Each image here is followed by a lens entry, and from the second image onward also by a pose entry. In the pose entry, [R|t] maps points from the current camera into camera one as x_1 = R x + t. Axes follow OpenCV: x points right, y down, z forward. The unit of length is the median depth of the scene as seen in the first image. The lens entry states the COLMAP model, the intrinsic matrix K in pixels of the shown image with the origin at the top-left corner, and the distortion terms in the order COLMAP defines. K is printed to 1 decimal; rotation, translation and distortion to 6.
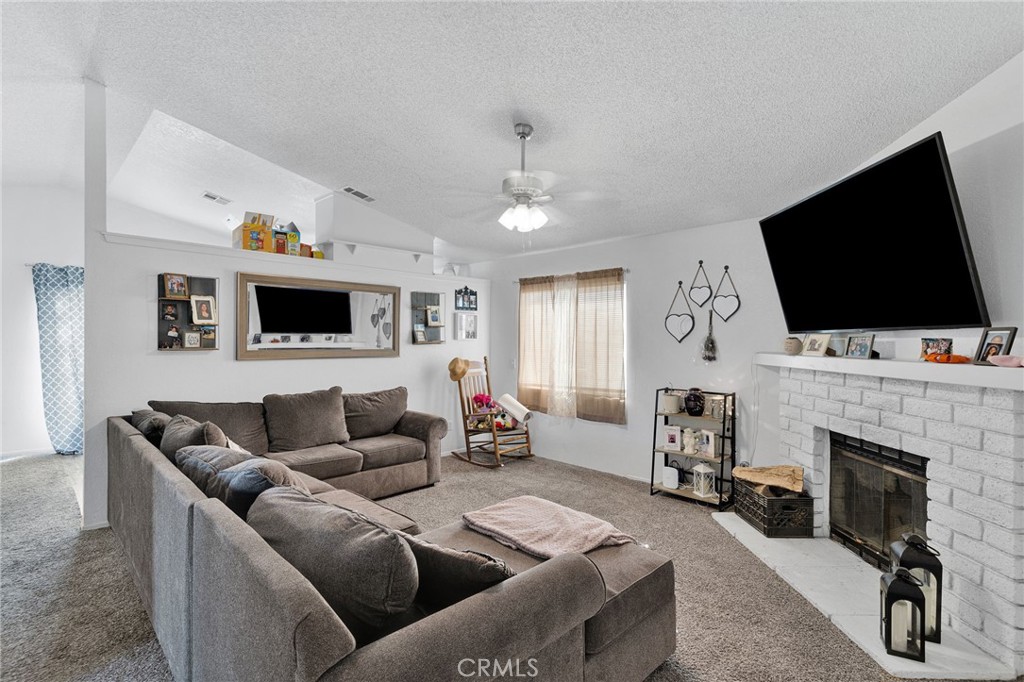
lens RADIAL K [[485.3, 0, 497.1], [0, 485.3, 341.5], [0, 0, 1]] dist [0.005207, 0.001687]
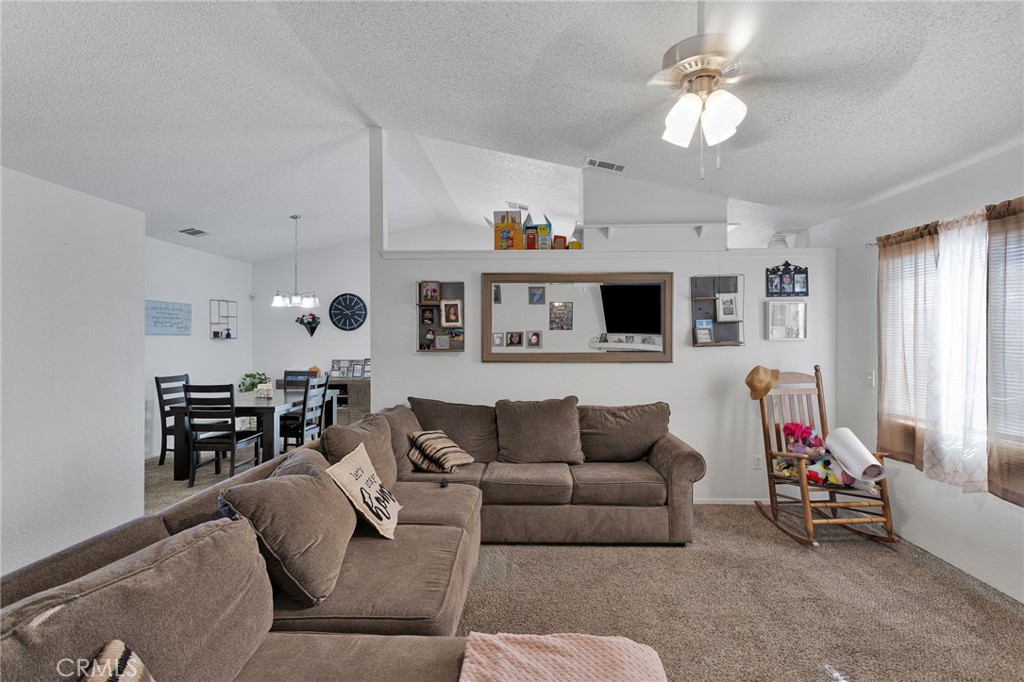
lens RADIAL K [[485.3, 0, 522.8], [0, 485.3, 338.1], [0, 0, 1]] dist [0.005207, 0.001687]
pose [[0.699192, -0.008512, -0.714883, 0.212077], [0.003671, 0.999959, -0.008316, -0.002049], [0.714924, 0.003190, 0.699194, 0.330637]]
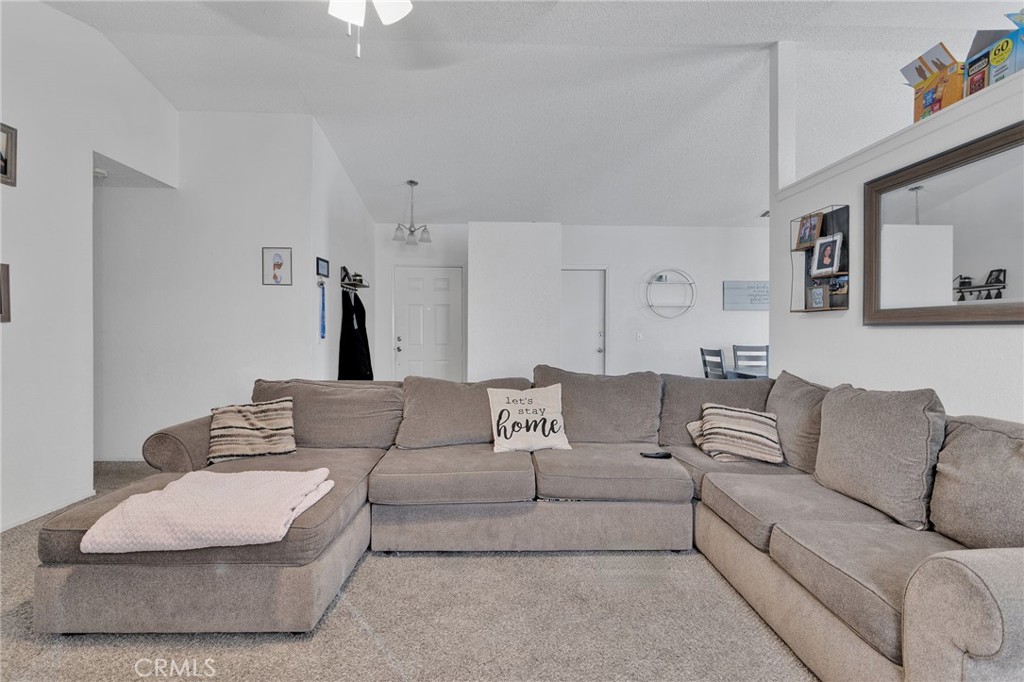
lens RADIAL K [[485.3, 0, 512.9], [0, 485.3, 333.5], [0, 0, 1]] dist [0.005207, 0.001687]
pose [[-0.671064, -0.005870, -0.741376, 0.207973], [-0.014412, 0.999883, 0.005128, 0.046774], [0.741259, 0.014126, -0.671070, 0.984509]]
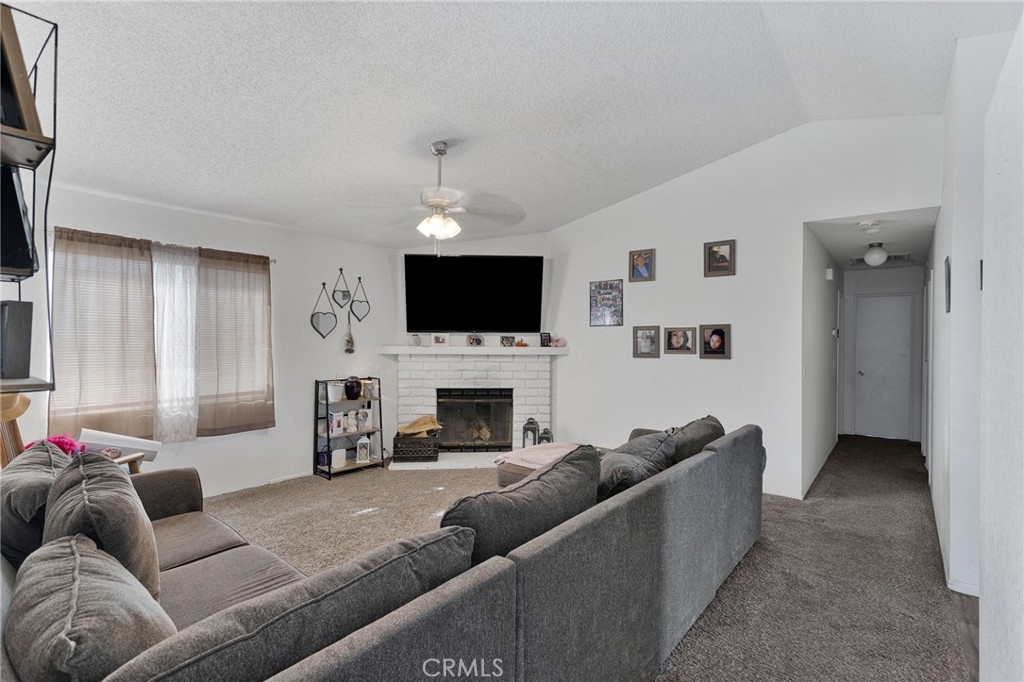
lens RADIAL K [[485.3, 0, 512.6], [0, 485.3, 337.5], [0, 0, 1]] dist [0.005207, 0.001687]
pose [[-0.132963, -0.009458, 0.991076, -0.743897], [-0.007116, 0.999938, 0.008588, -0.011317], [-0.991096, -0.005910, -0.133022, 0.692794]]
